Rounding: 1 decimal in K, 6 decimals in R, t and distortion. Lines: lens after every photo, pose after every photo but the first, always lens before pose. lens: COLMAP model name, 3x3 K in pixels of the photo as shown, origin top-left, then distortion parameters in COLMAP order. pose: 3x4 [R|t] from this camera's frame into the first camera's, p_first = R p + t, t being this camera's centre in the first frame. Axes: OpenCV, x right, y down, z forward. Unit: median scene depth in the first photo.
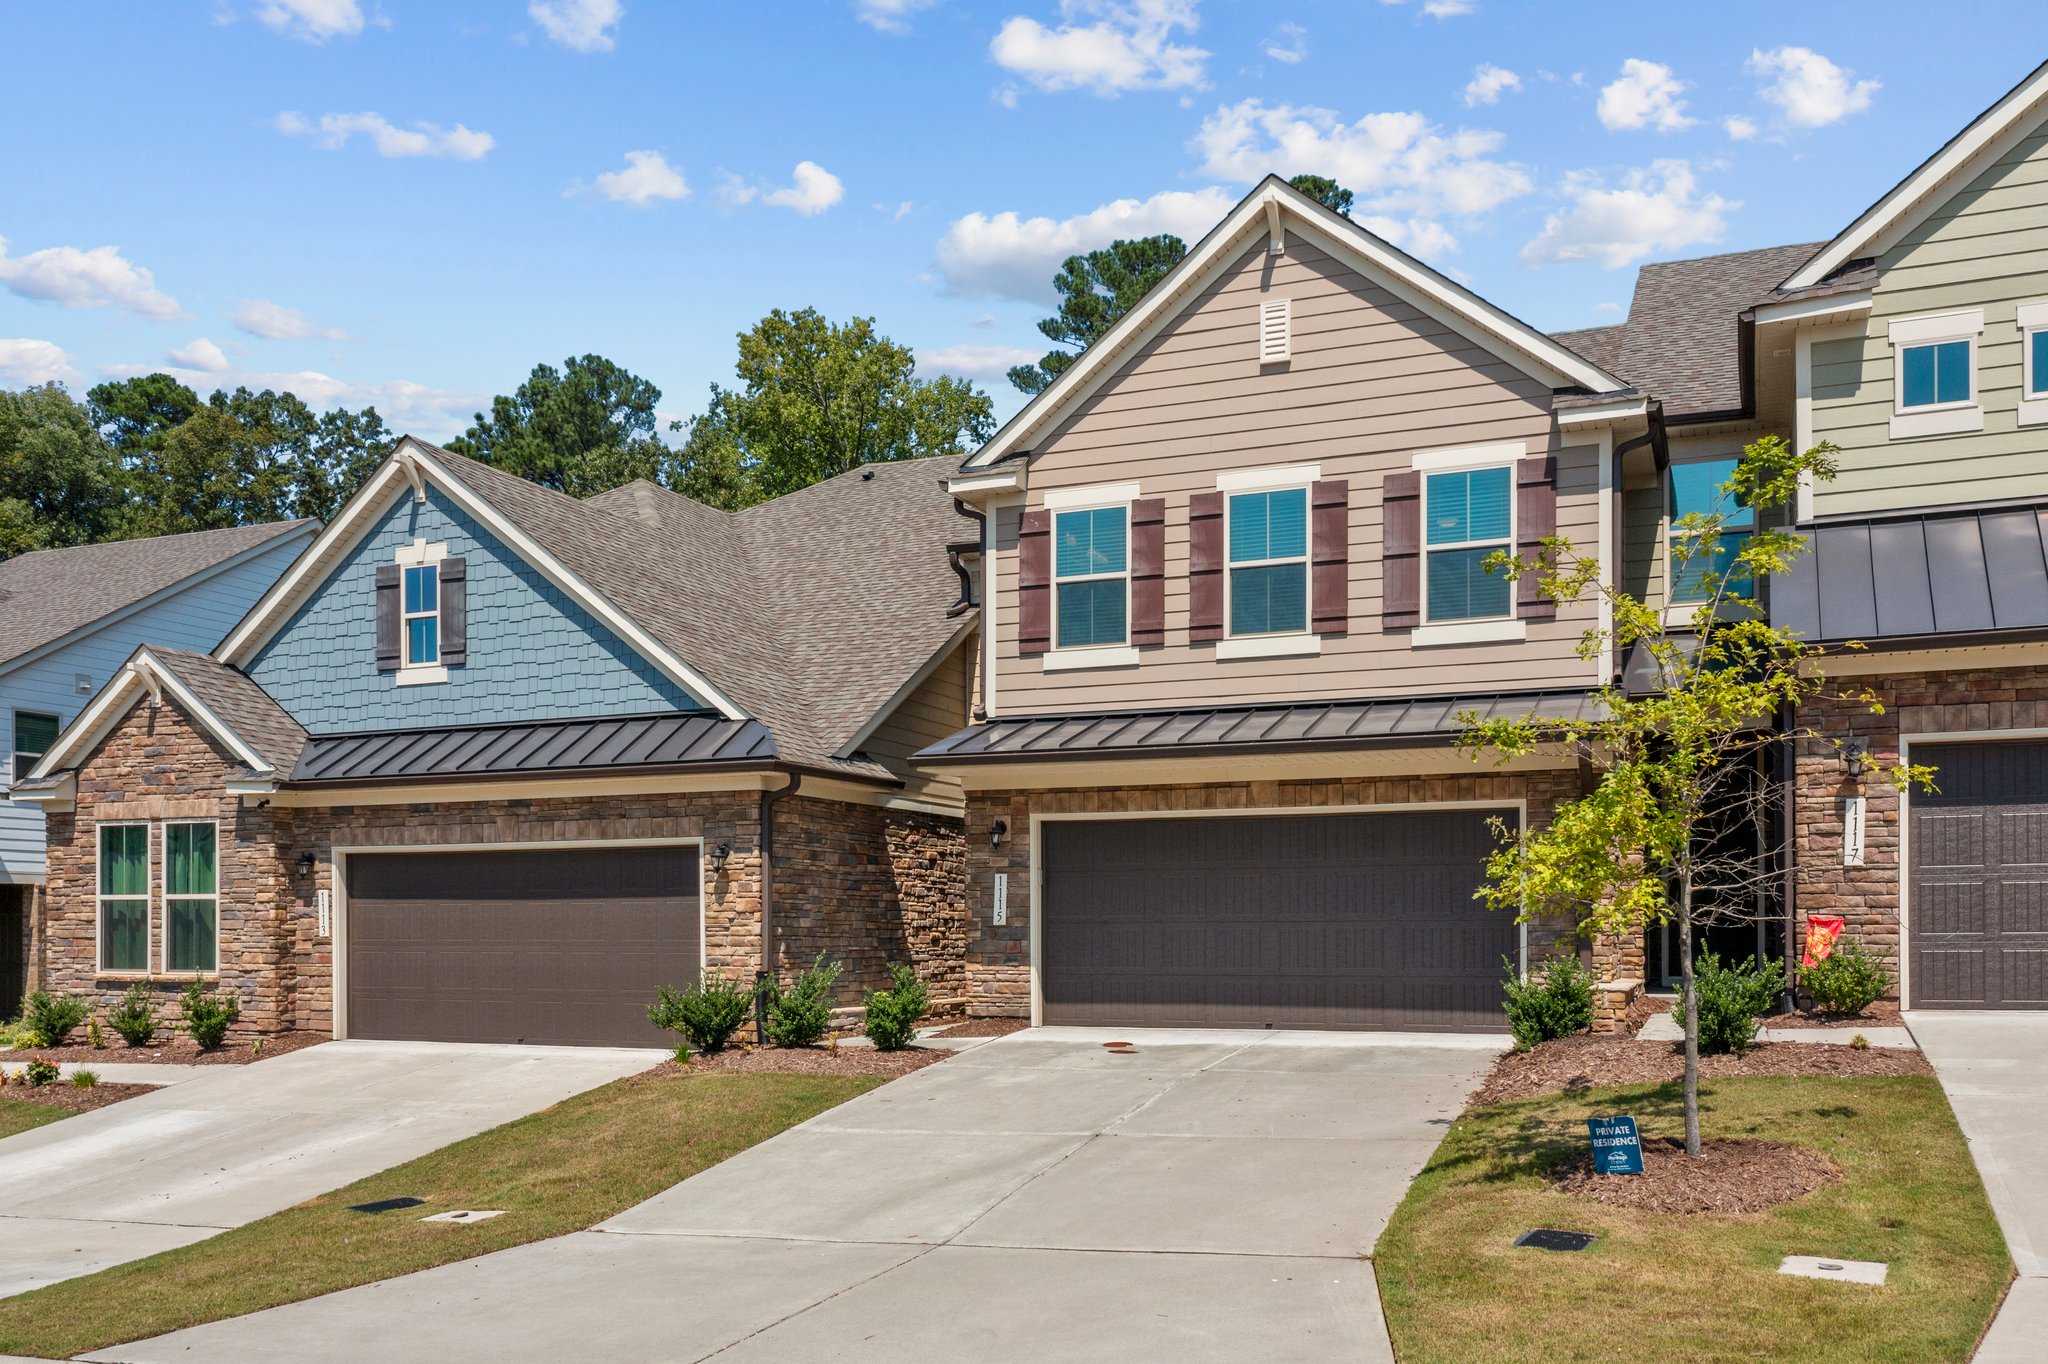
lens RADIAL K [[1678.8, 0, 1029.7], [0, 1678.8, 946.8], [0, 0, 1]] dist [-0.013779, 0.015175]
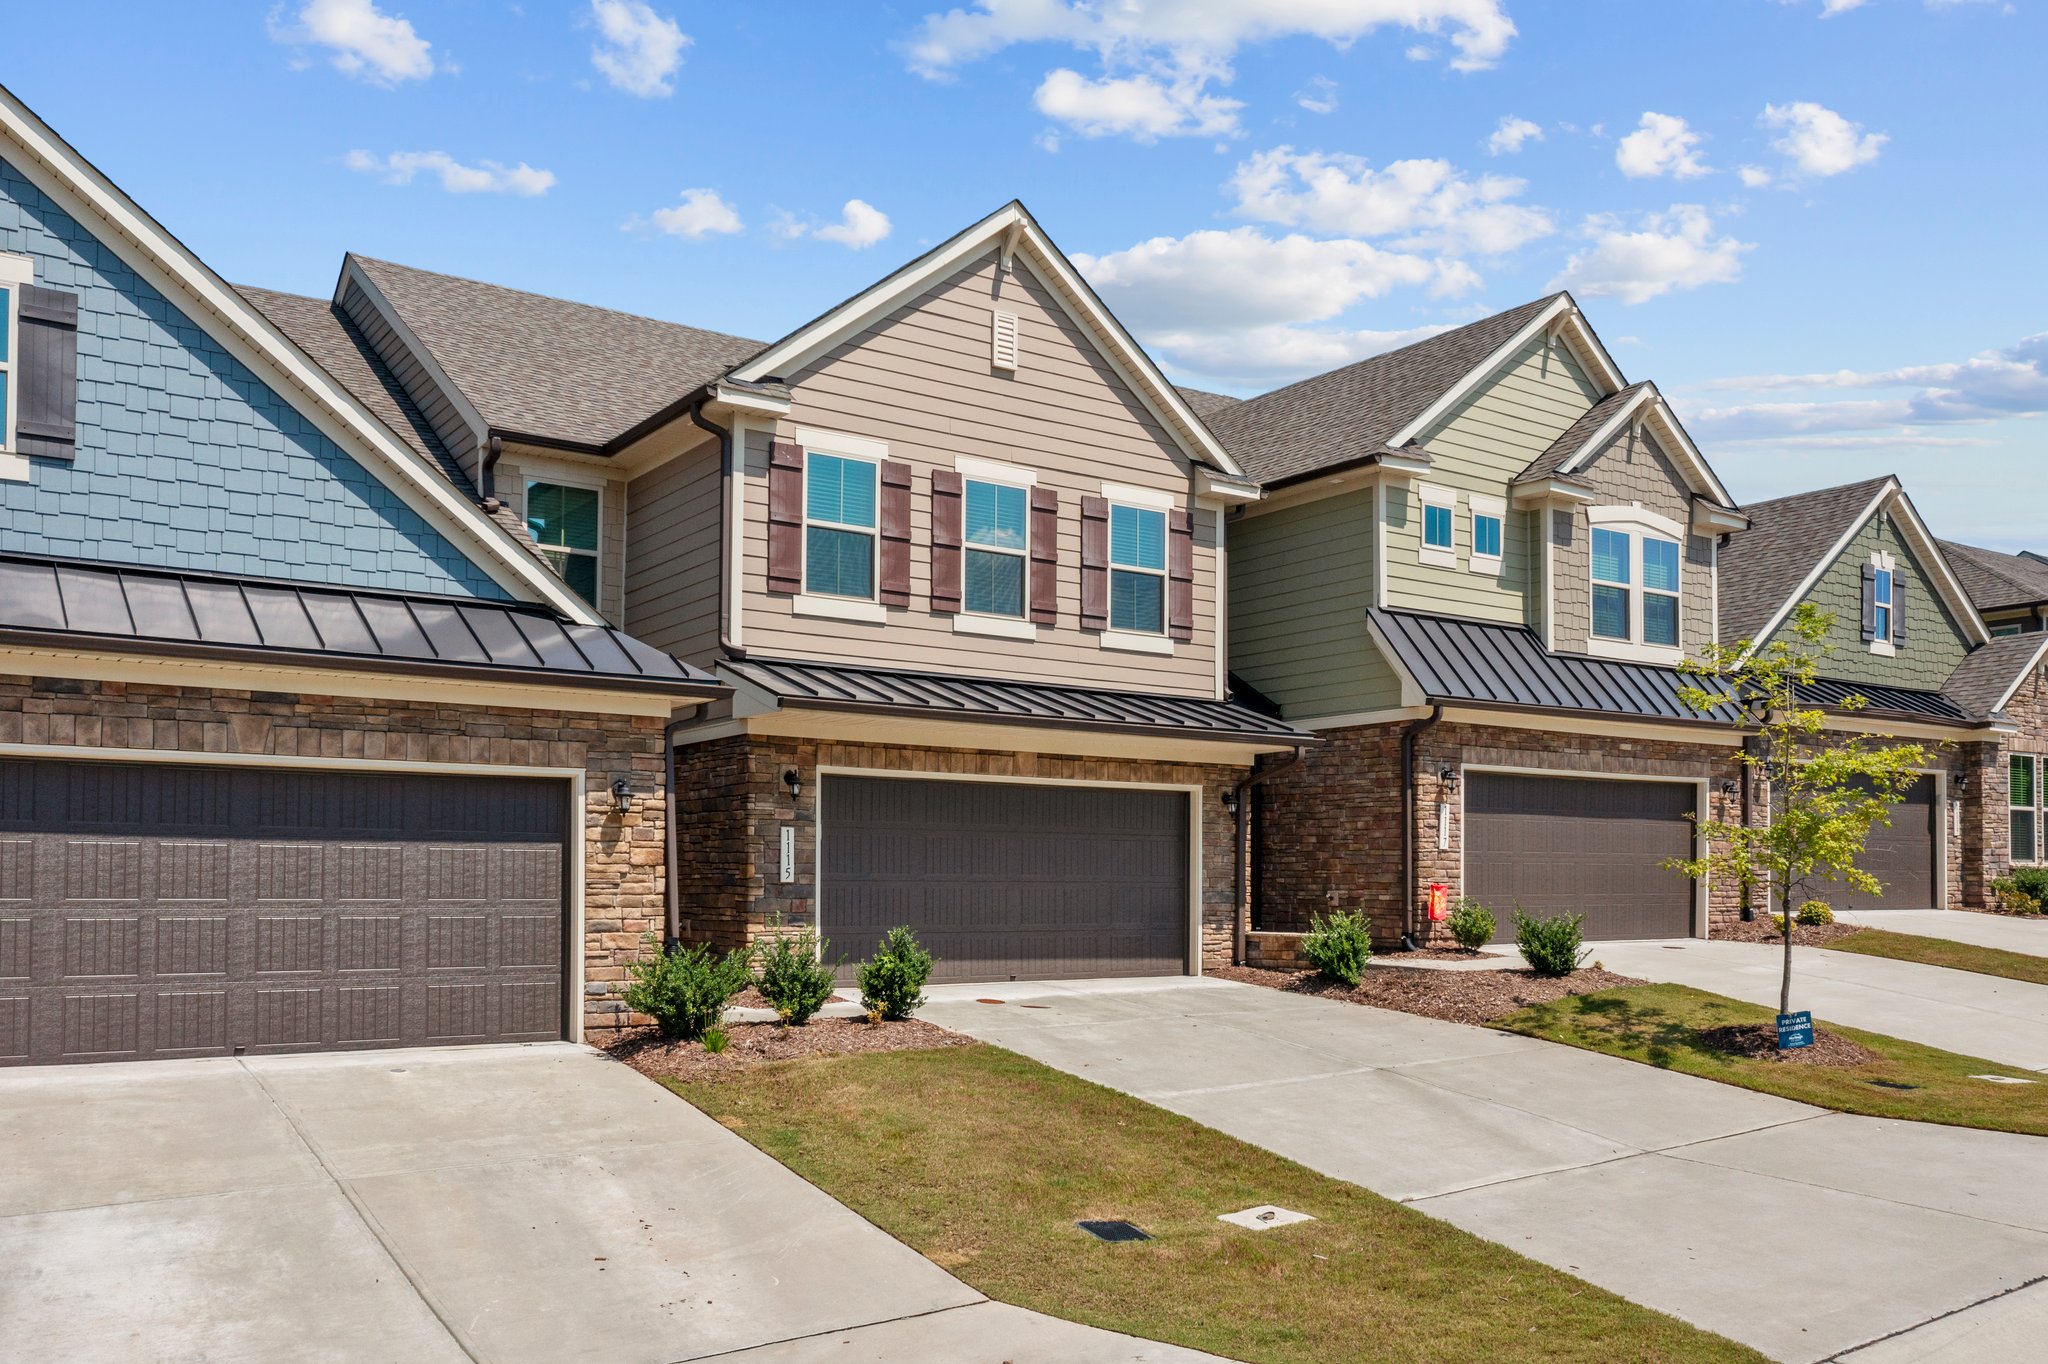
lens RADIAL K [[1667.6, 0, 1024.3], [0, 1667.6, 851.2], [0, 0, 1]] dist [-0.011570, 0.016396]
pose [[0.541098, 0.021880, 0.840675, -0.743295], [-0.000093, 0.999663, -0.025958, -0.006547], [-0.840960, 0.013968, 0.540917, 0.403262]]
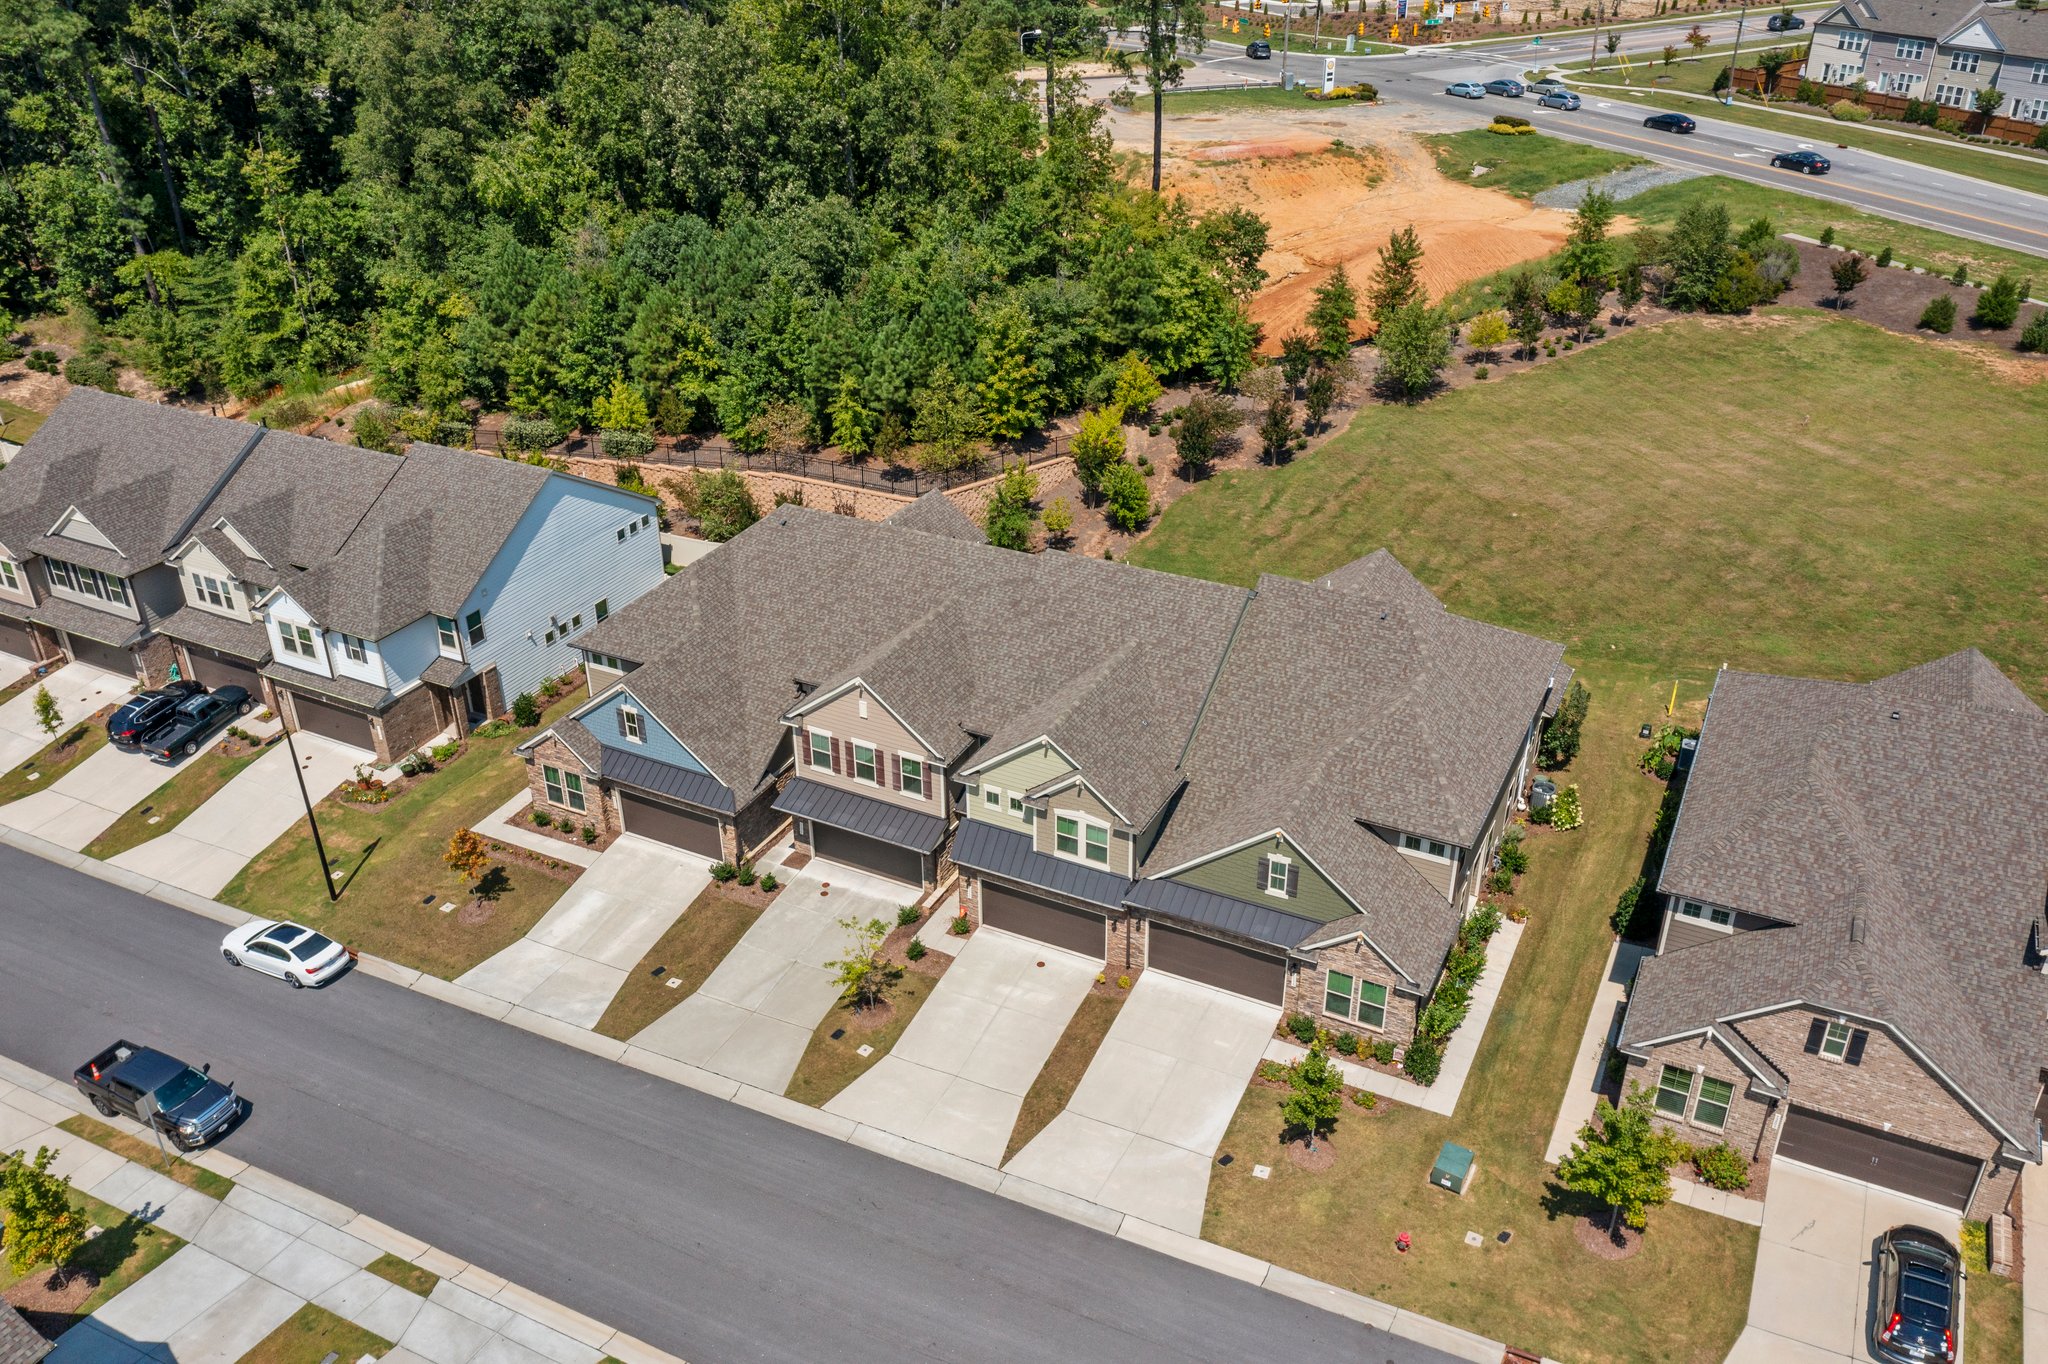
lens RADIAL K [[1587.1, 0, 1024.0], [0, 1587.1, 682.0], [0, 0, 1]] dist [-0.006746, 0.008233]
pose [[0.997317, 0.030950, -0.066336, 0.702957], [0.004493, 0.878628, 0.477487, -2.007952], [0.073063, -0.476504, 0.876131, -1.884199]]
